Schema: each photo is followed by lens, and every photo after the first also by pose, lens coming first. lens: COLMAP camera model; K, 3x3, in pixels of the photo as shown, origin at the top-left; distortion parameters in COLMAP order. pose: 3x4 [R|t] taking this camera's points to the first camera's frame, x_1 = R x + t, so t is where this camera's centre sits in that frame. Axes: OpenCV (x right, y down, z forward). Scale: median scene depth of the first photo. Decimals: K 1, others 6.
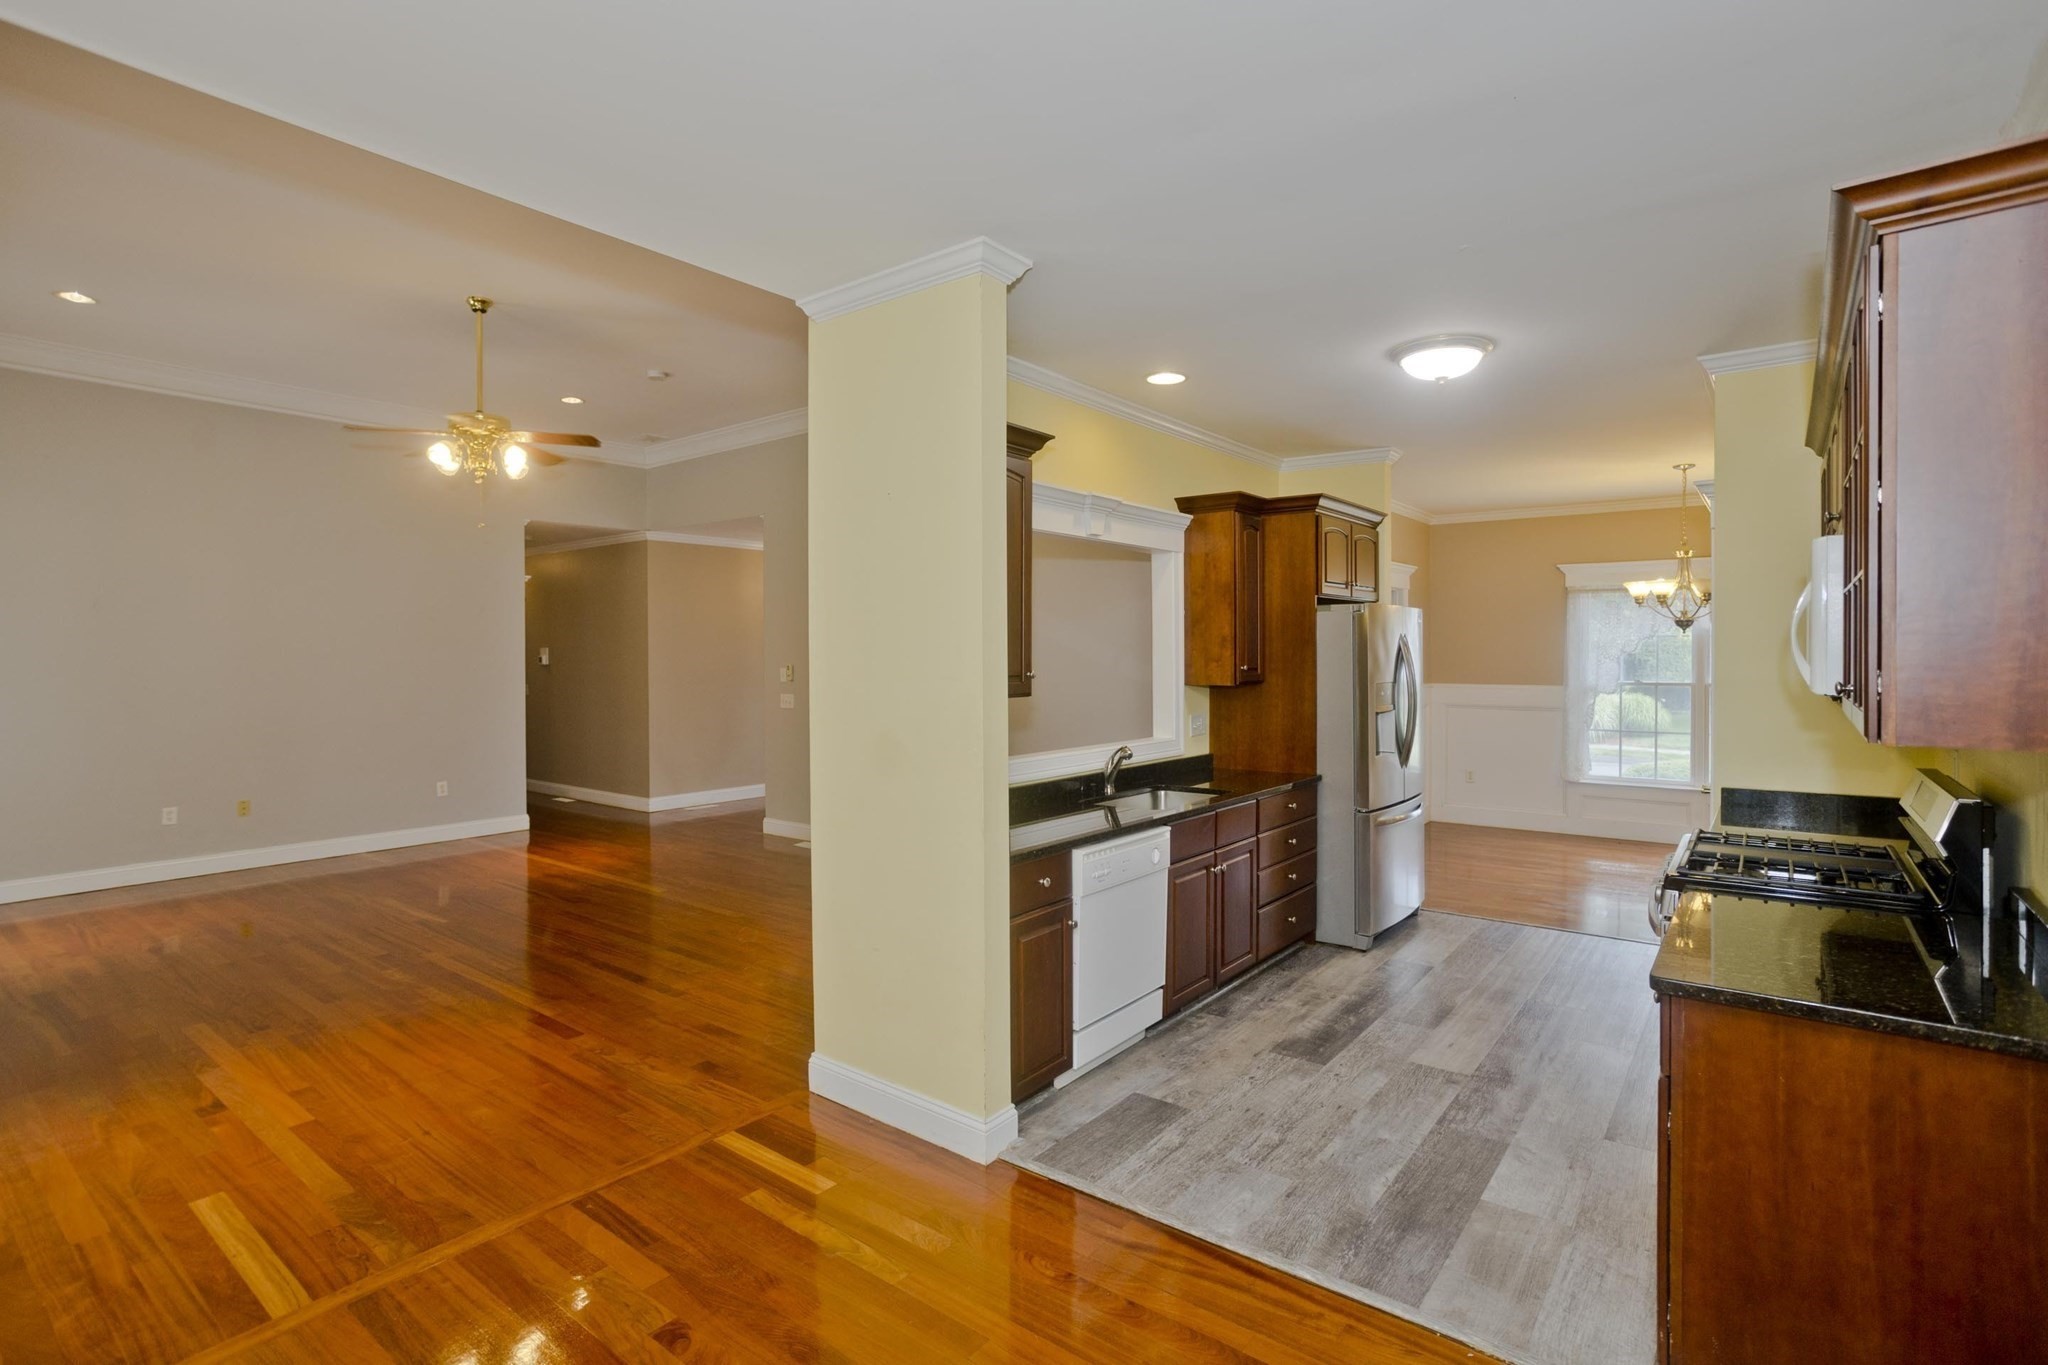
lens RADIAL K [[984.4, 0, 1017.9], [0, 984.4, 670.6], [0, 0, 1]] dist [-0.001792, 0.000064]
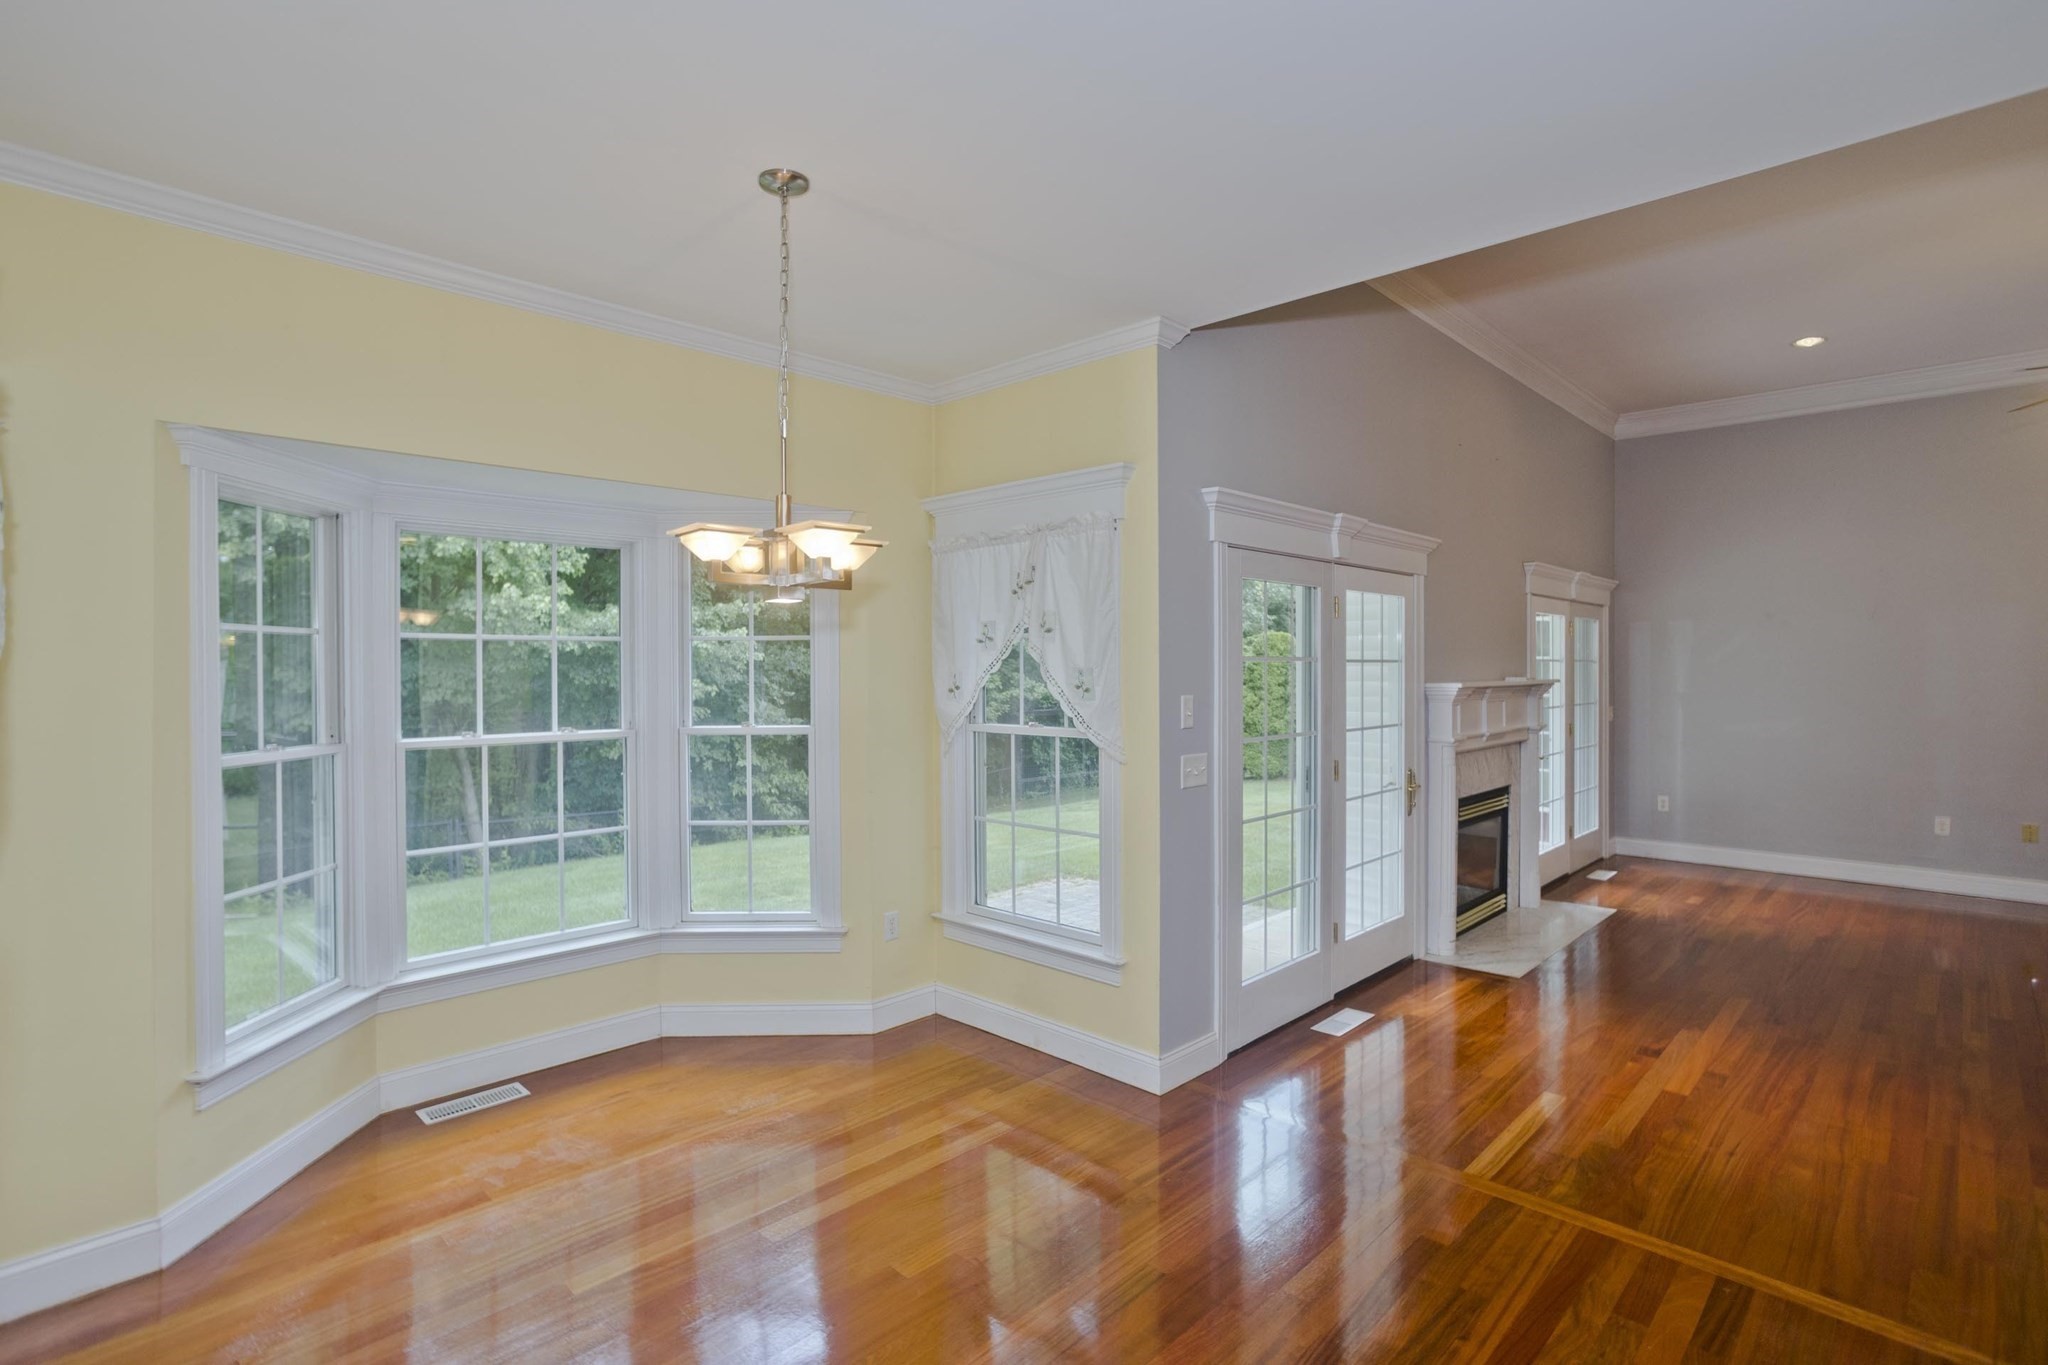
lens RADIAL K [[984.4, 0, 1019.9], [0, 984.4, 674.2], [0, 0, 1]] dist [-0.001792, 0.000064]
pose [[-0.096531, 0.017446, -0.995177, 0.390027], [-0.018141, 0.999649, 0.019284, -0.010043], [0.995165, 0.019915, -0.096181, 0.349005]]
